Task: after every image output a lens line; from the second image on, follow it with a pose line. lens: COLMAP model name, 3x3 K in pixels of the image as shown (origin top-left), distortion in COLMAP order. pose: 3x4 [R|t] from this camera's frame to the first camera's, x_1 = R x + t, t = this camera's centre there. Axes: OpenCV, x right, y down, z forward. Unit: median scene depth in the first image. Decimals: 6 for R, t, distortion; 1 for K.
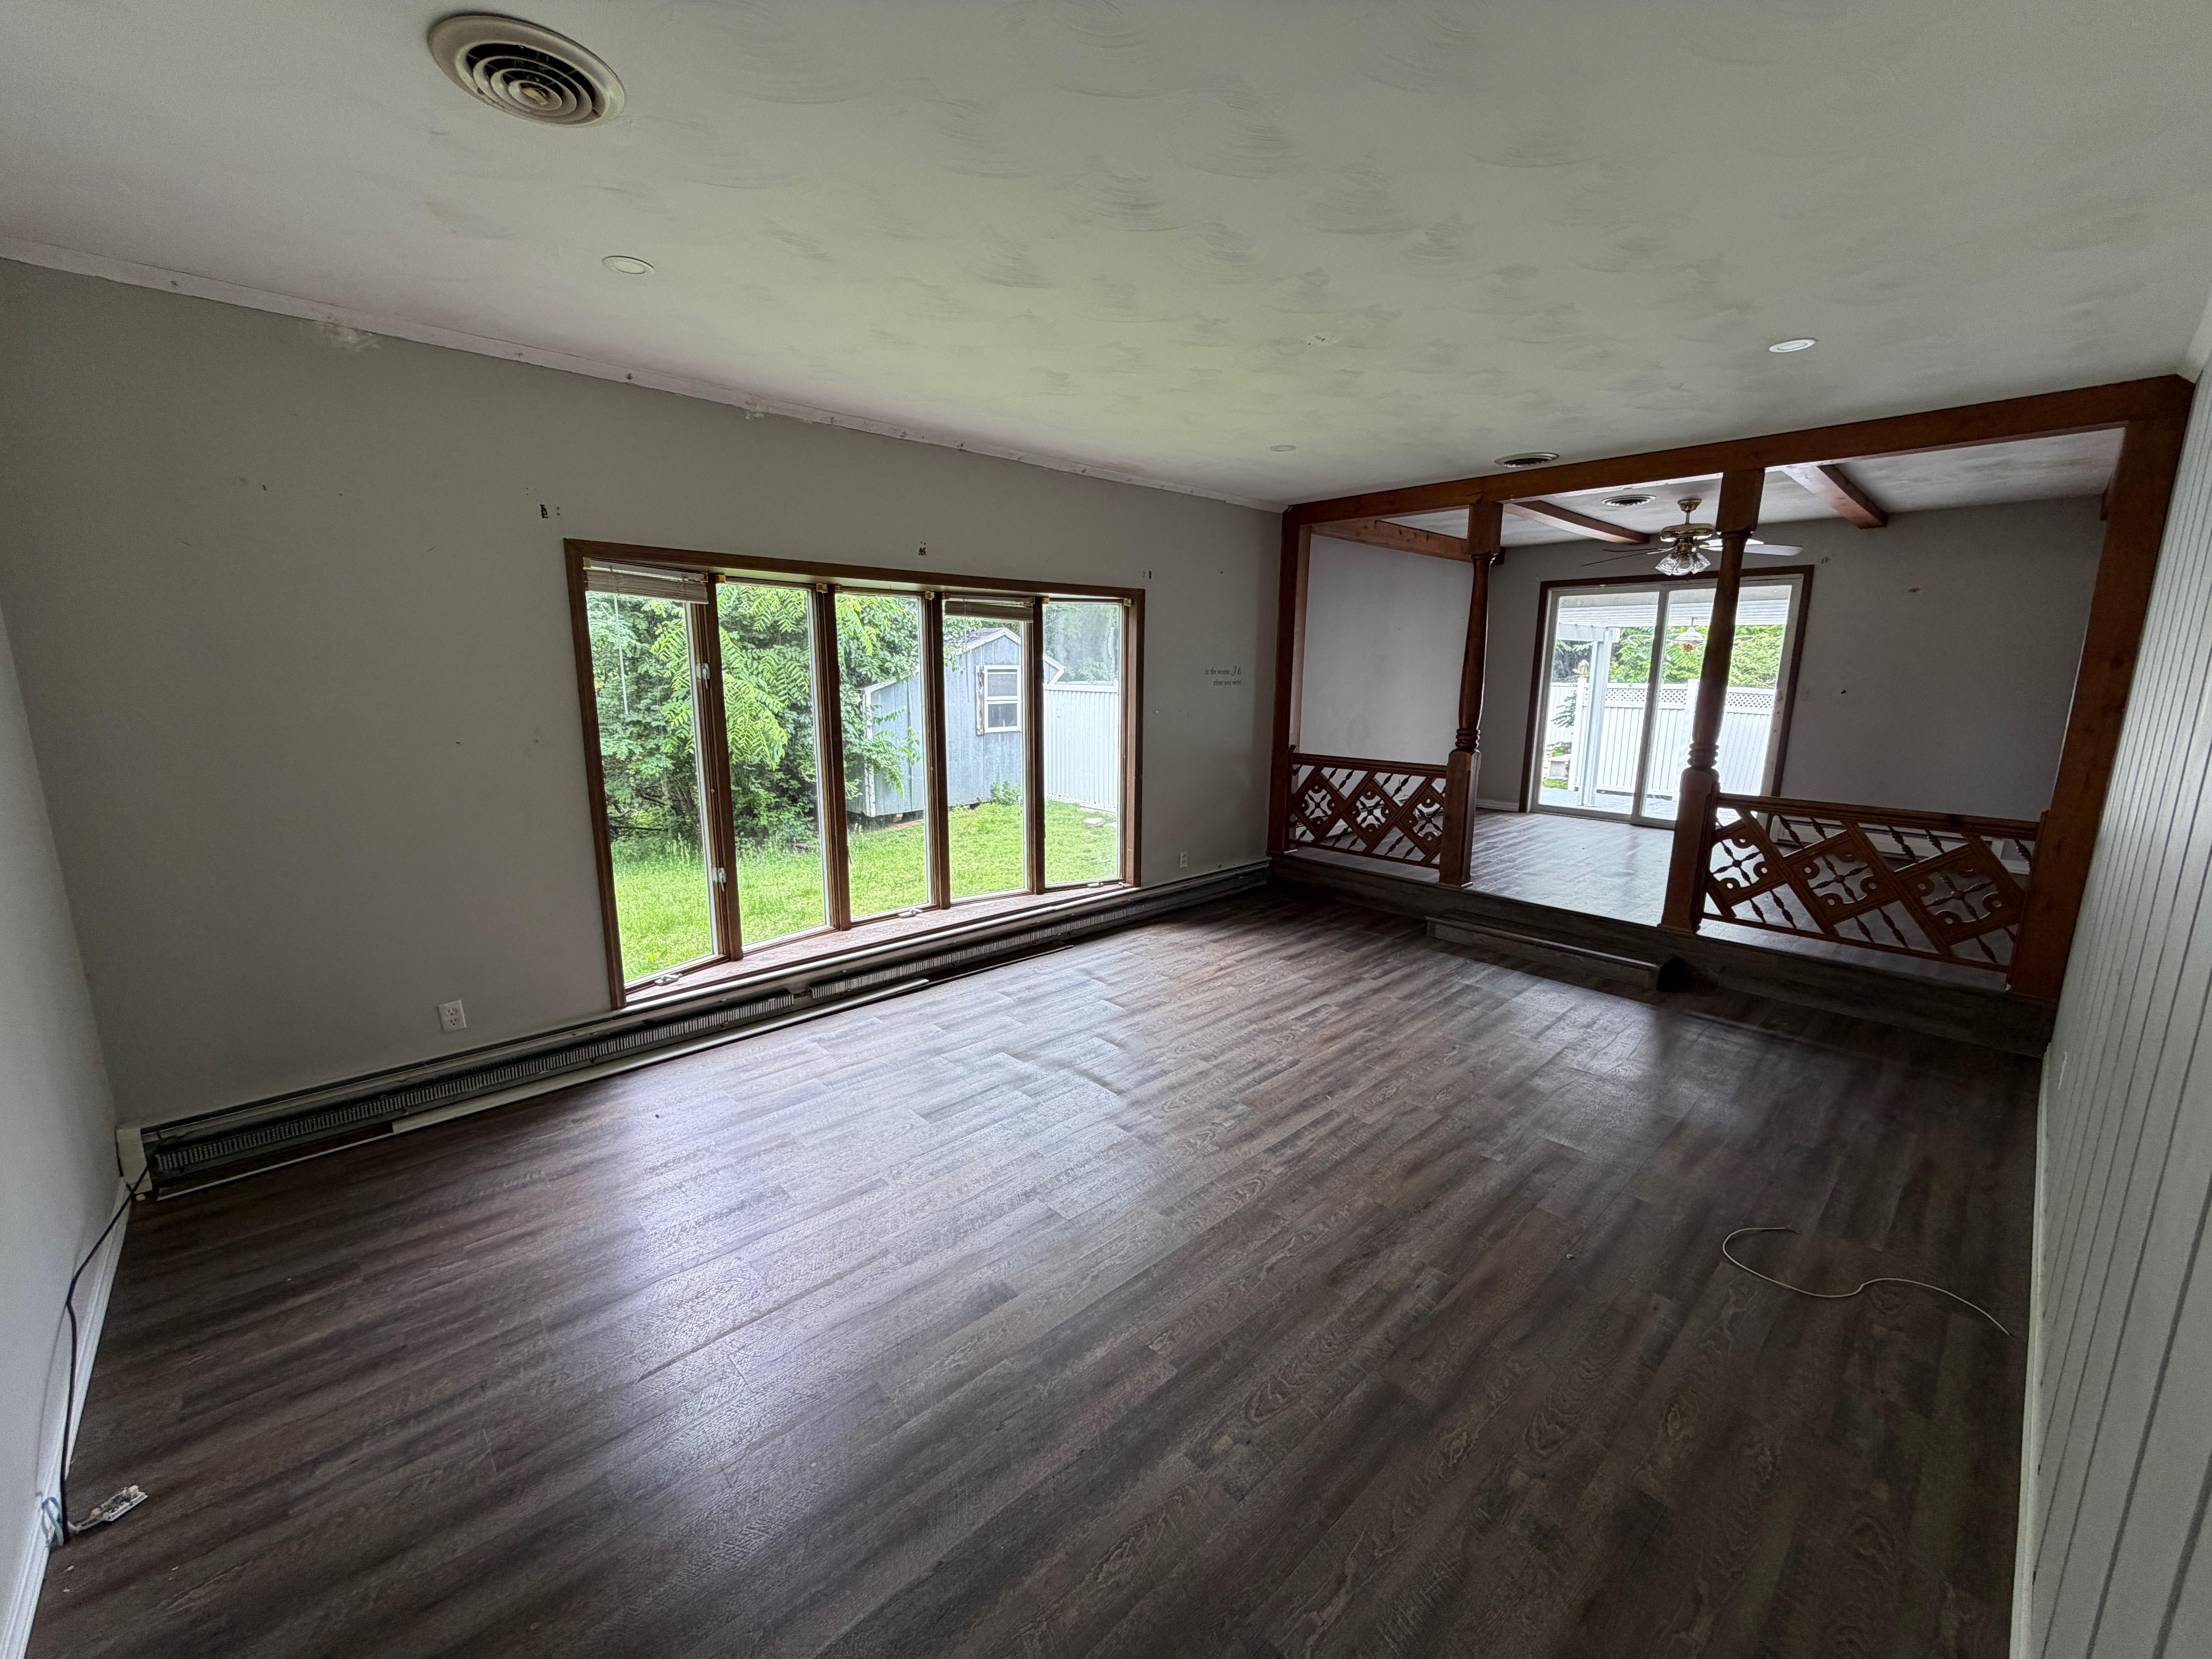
lens RADIAL K [[882.5, 0, 1101.0], [0, 882.5, 822.8], [0, 0, 1]] dist [0.001353, -0.000413]
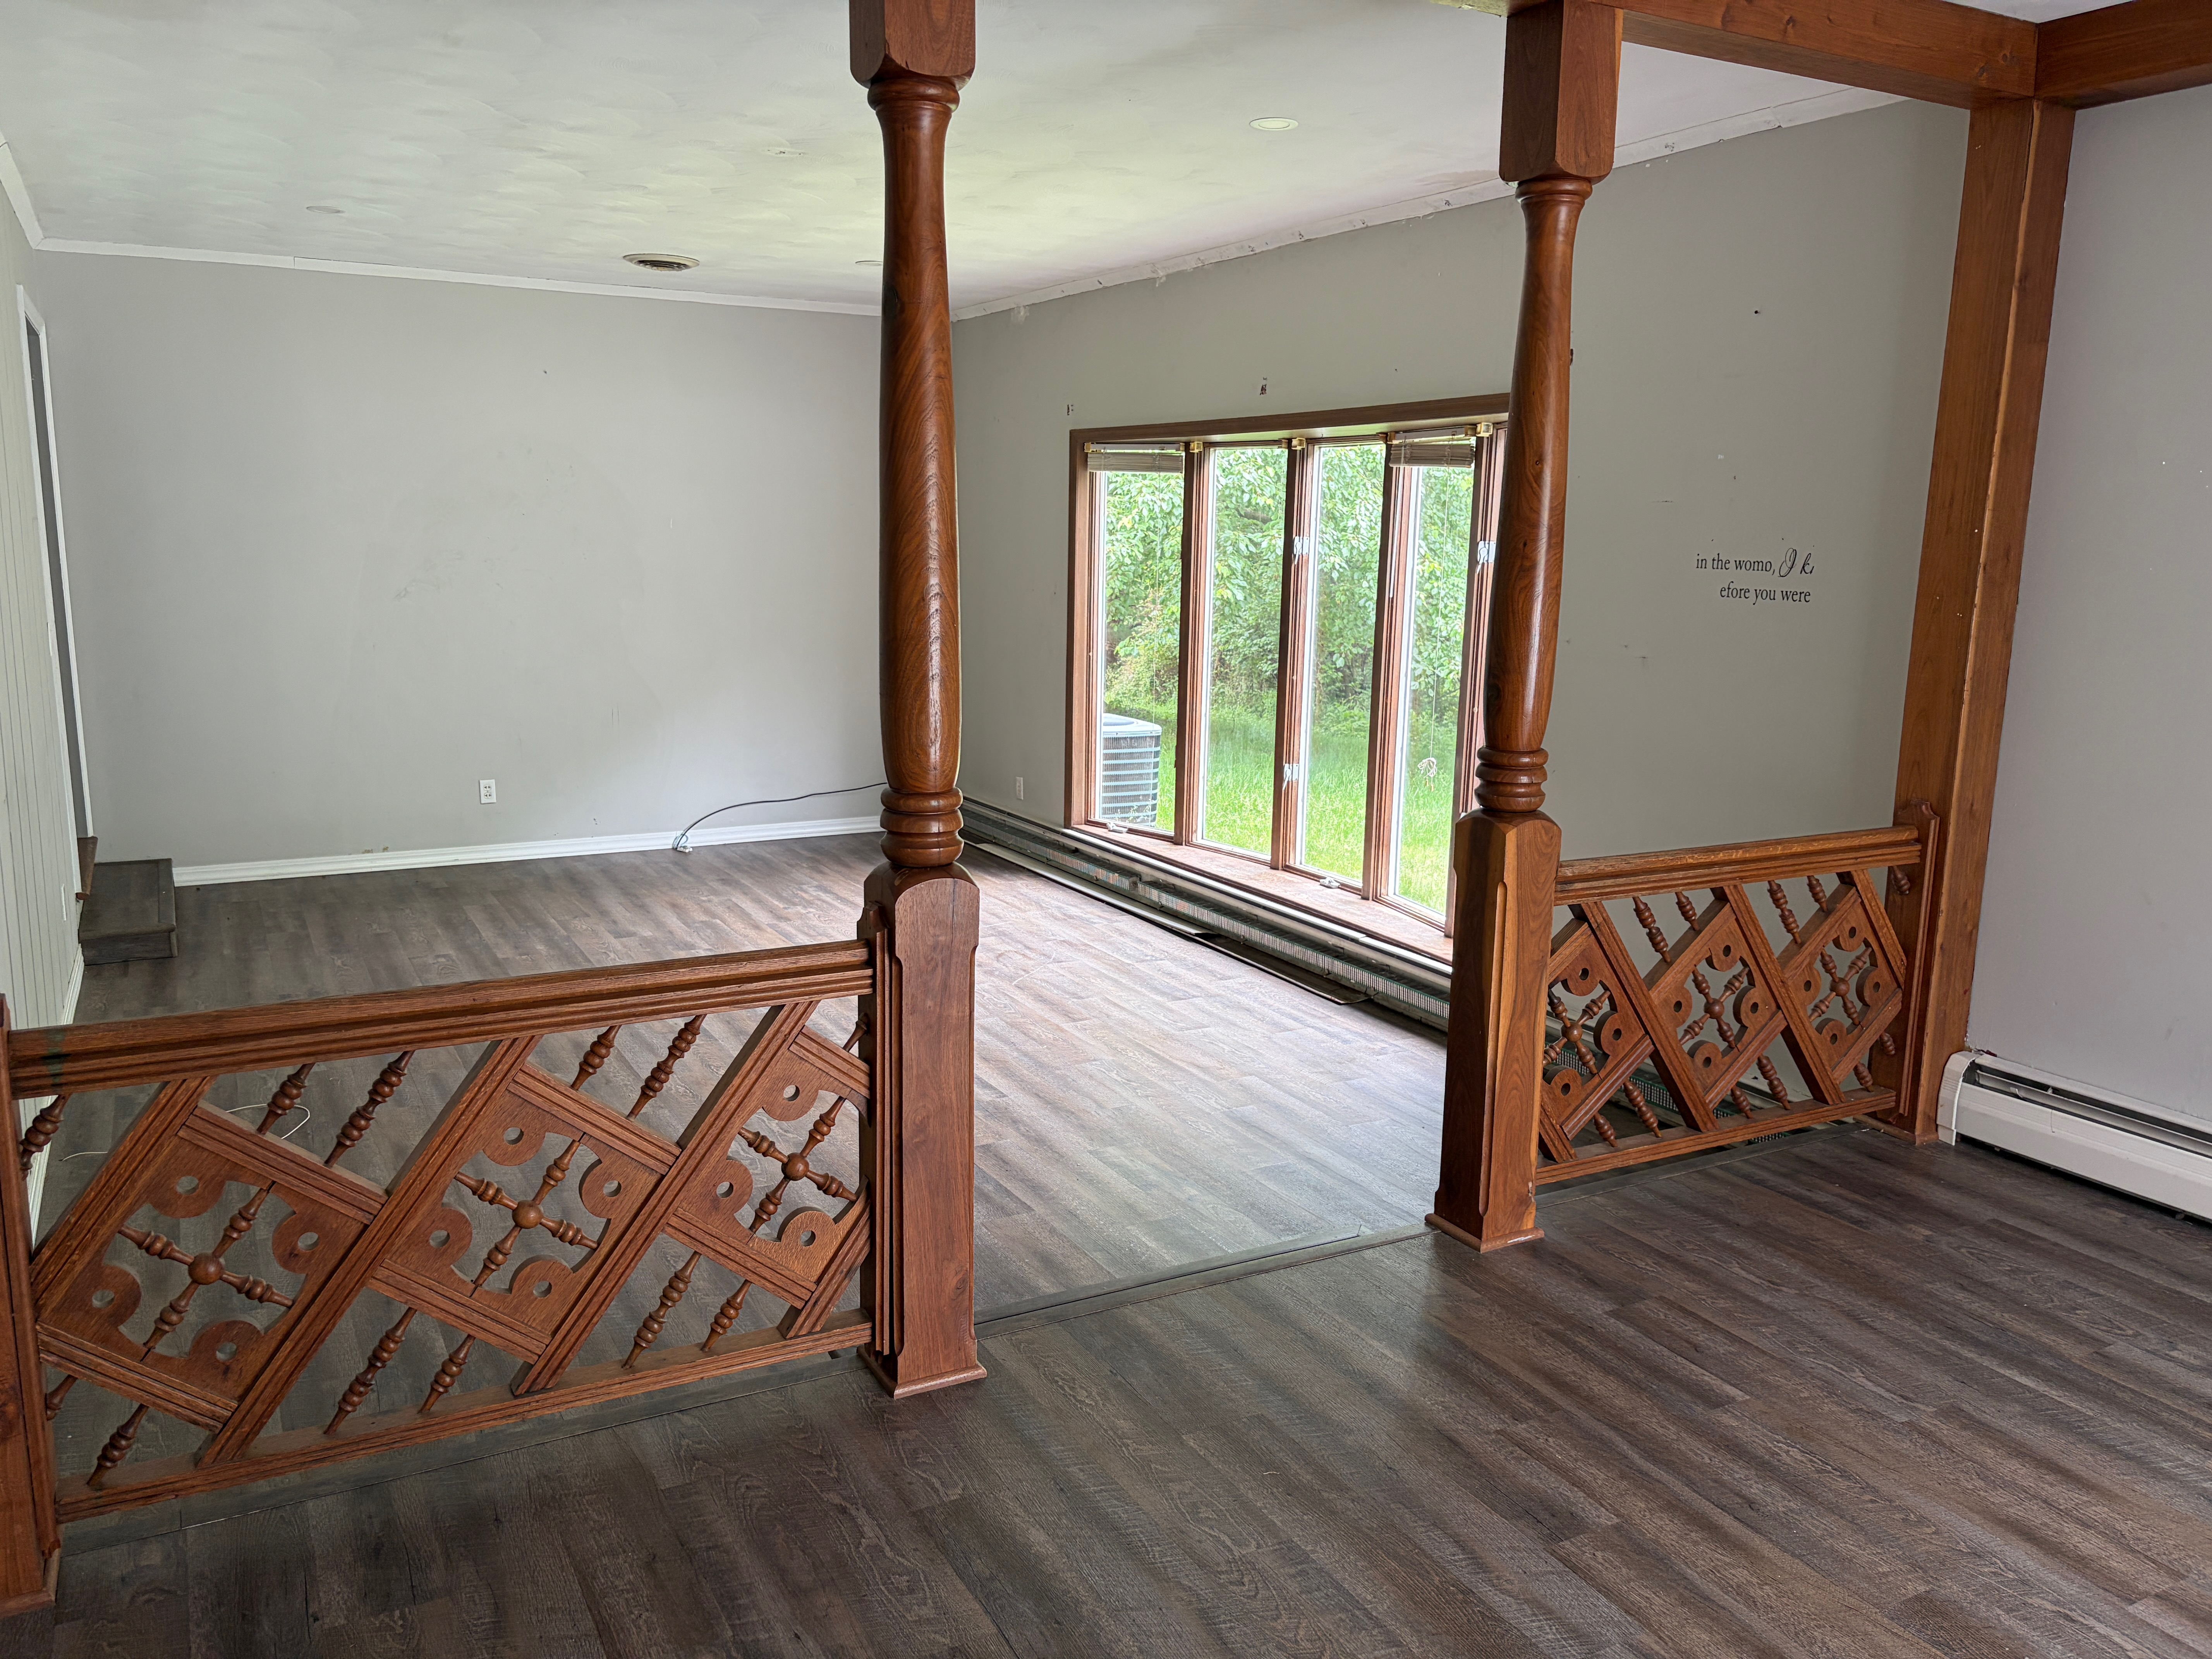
lens RADIAL K [[1691.4, 0, 1099.6], [0, 1691.4, 832.4], [0, 0, 1]] dist [-0.004238, -0.000586]
pose [[-0.251245, 0.158773, -0.954813, 1.576480], [-0.198950, 0.956921, 0.211474, -0.264137], [0.947257, 0.243091, -0.208833, 1.518545]]
